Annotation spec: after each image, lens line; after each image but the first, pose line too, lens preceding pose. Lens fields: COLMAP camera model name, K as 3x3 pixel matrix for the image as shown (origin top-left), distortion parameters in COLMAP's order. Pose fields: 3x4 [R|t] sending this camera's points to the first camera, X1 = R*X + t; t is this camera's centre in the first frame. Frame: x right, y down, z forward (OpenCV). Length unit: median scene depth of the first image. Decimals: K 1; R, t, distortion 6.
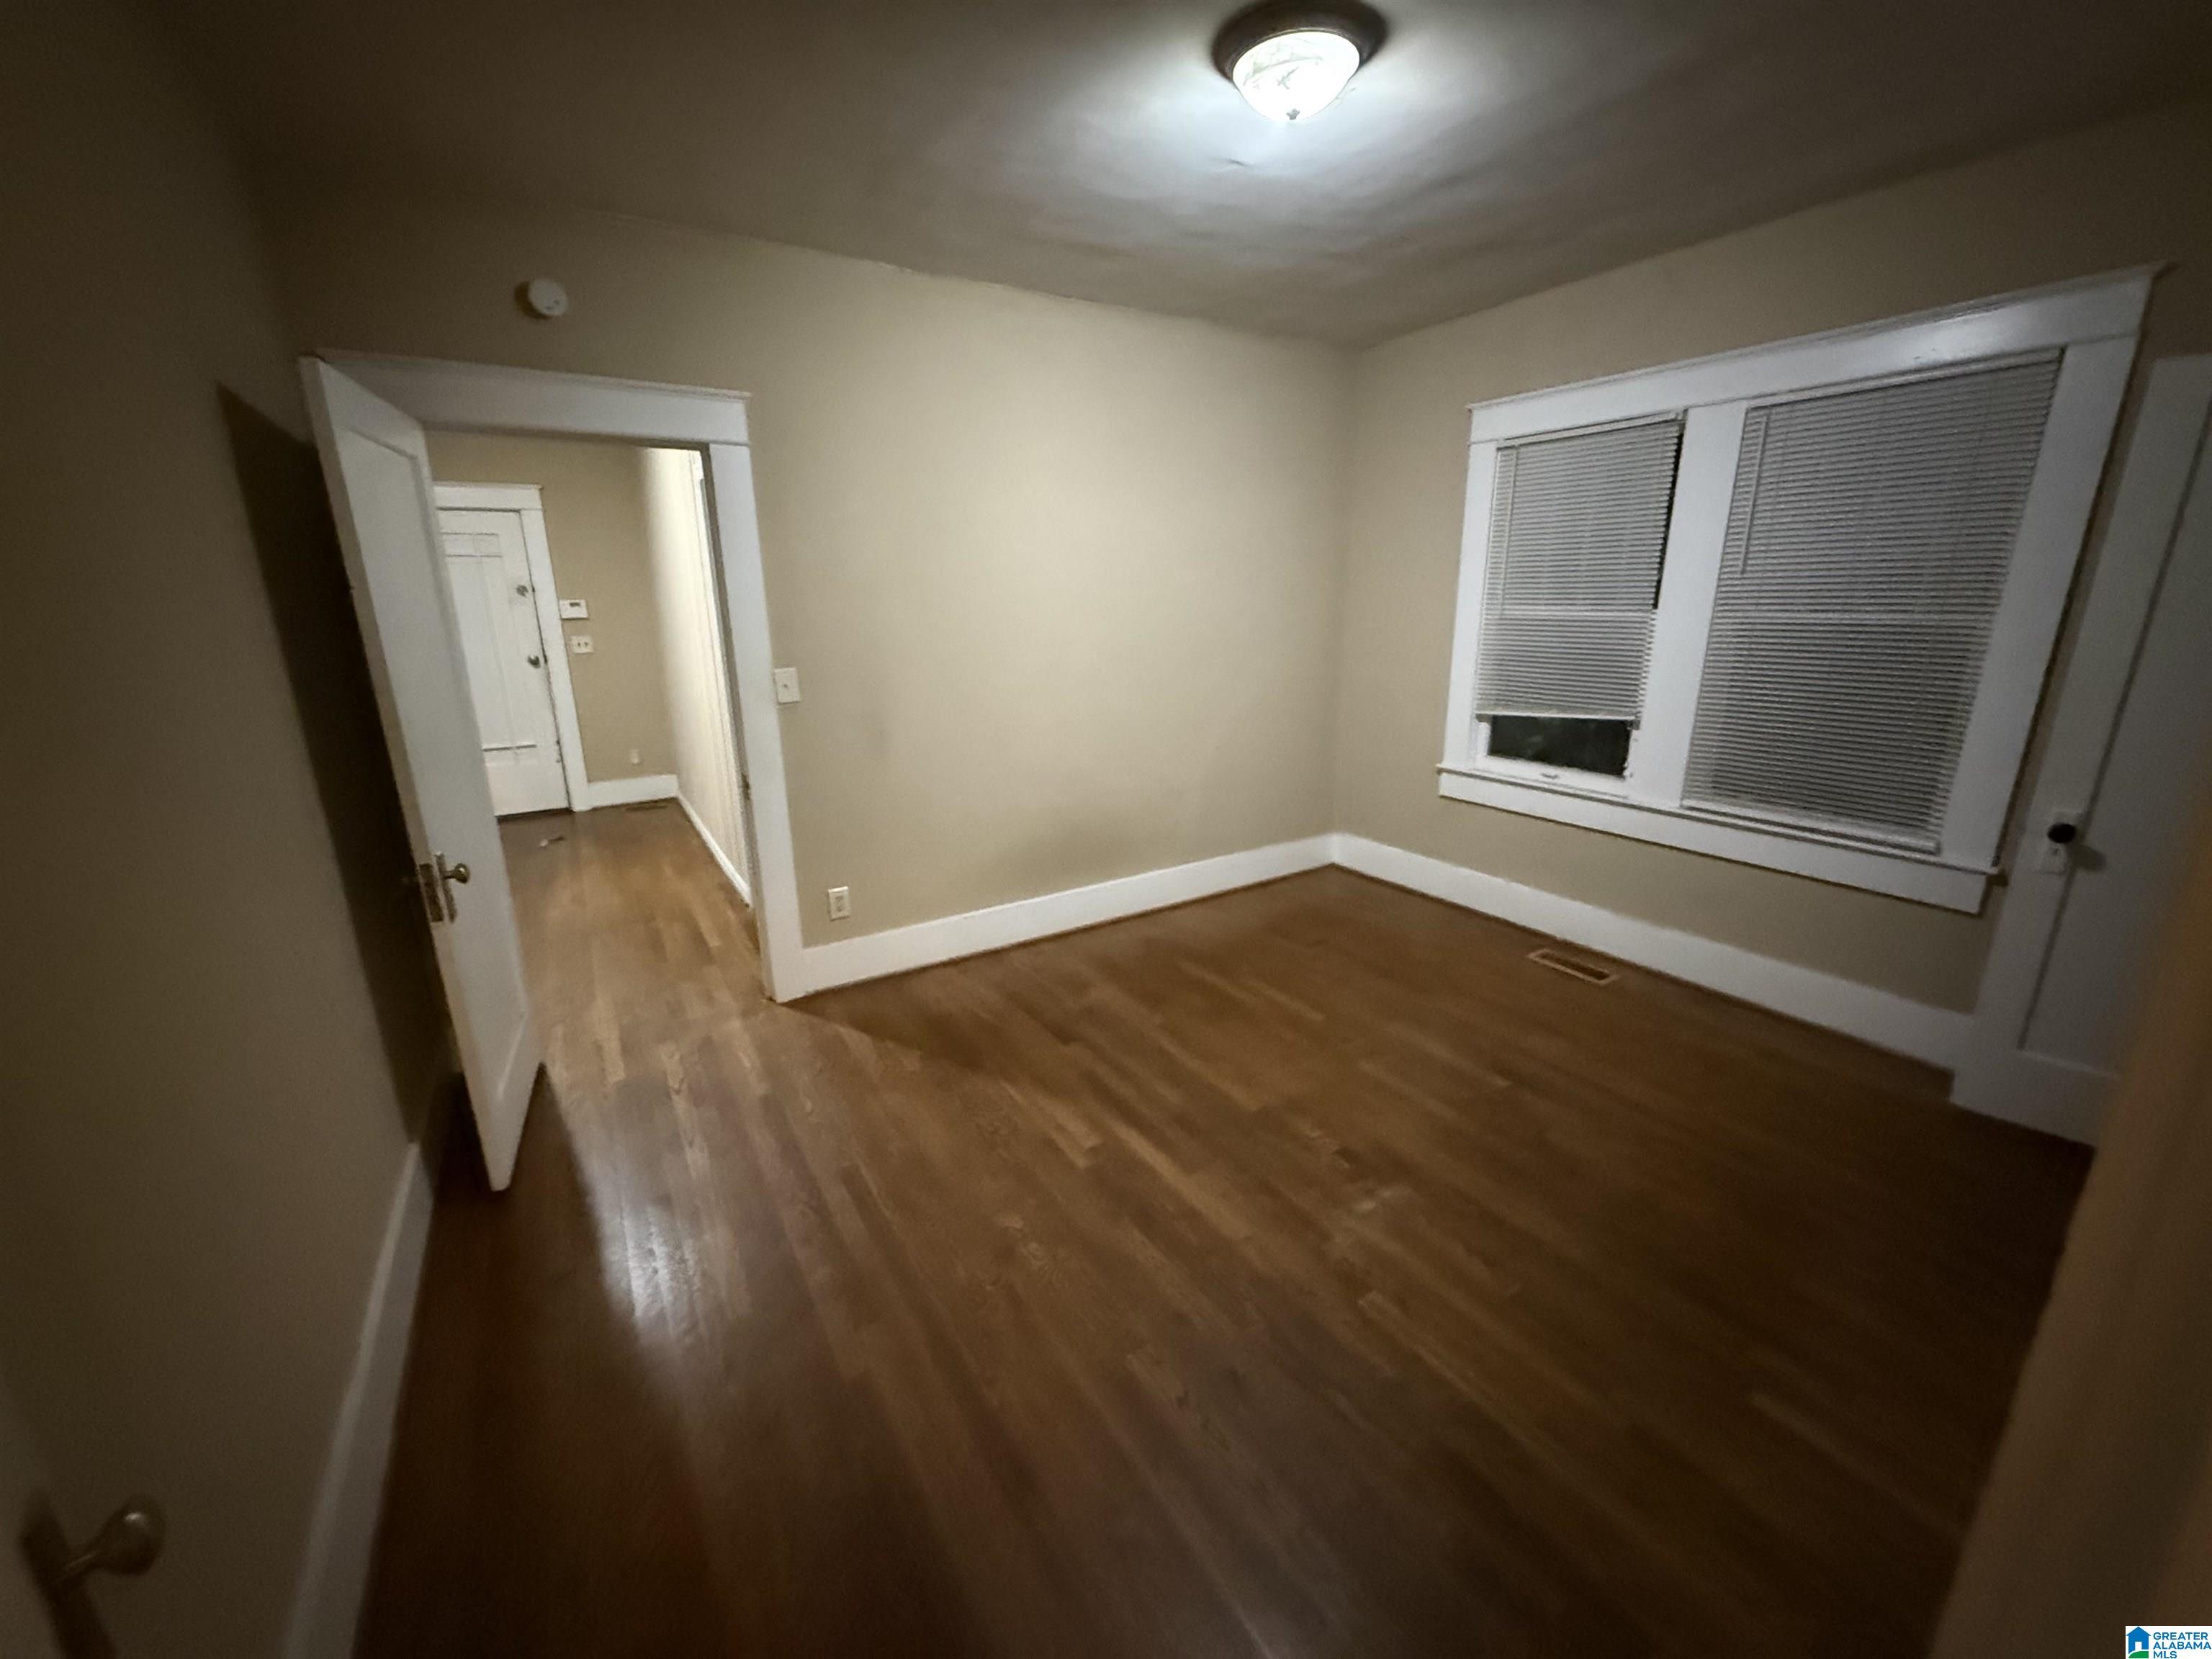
lens RADIAL K [[882.6, 0, 1105.2], [0, 882.6, 833.2], [0, 0, 1]] dist [-0.000230, -0.000077]
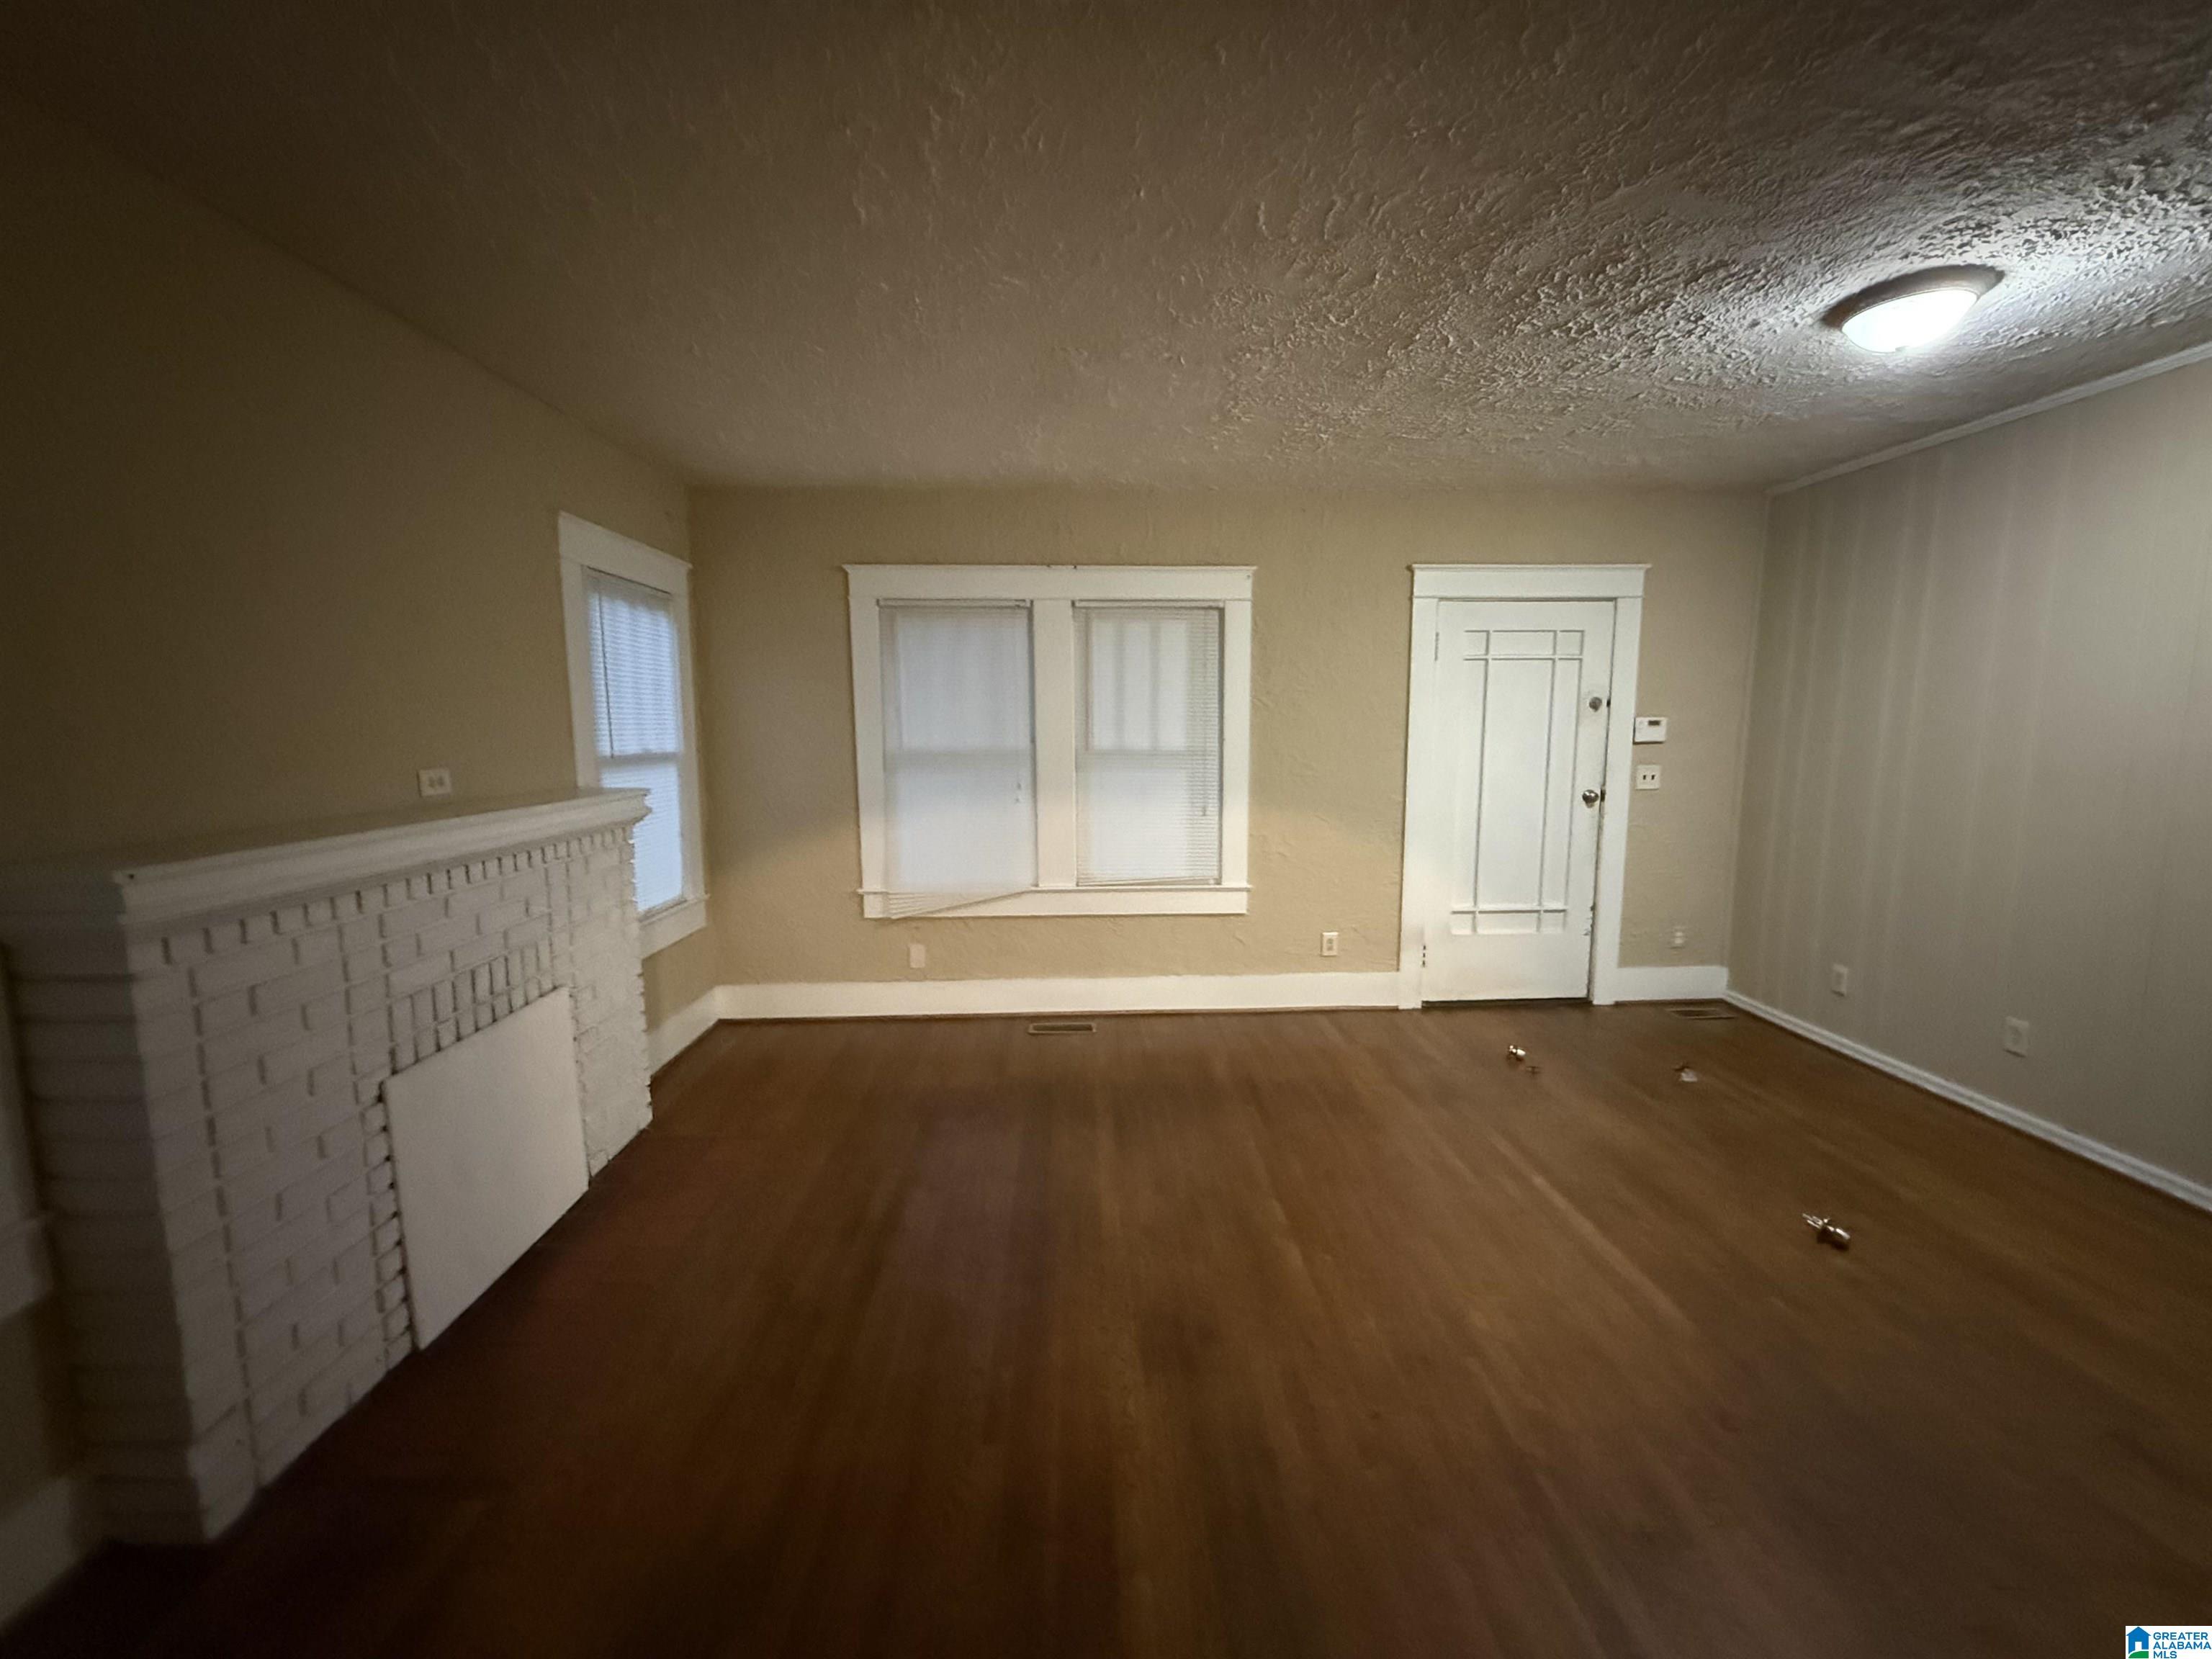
lens RADIAL K [[882.6, 0, 1107.3], [0, 882.6, 828.6], [0, 0, 1]] dist [-0.000230, -0.000077]
pose [[0.871524, 0.071410, -0.485126, -0.631460], [-0.141778, 0.983780, -0.109891, -0.031388], [0.469410, 0.164553, 0.867512, 0.176811]]
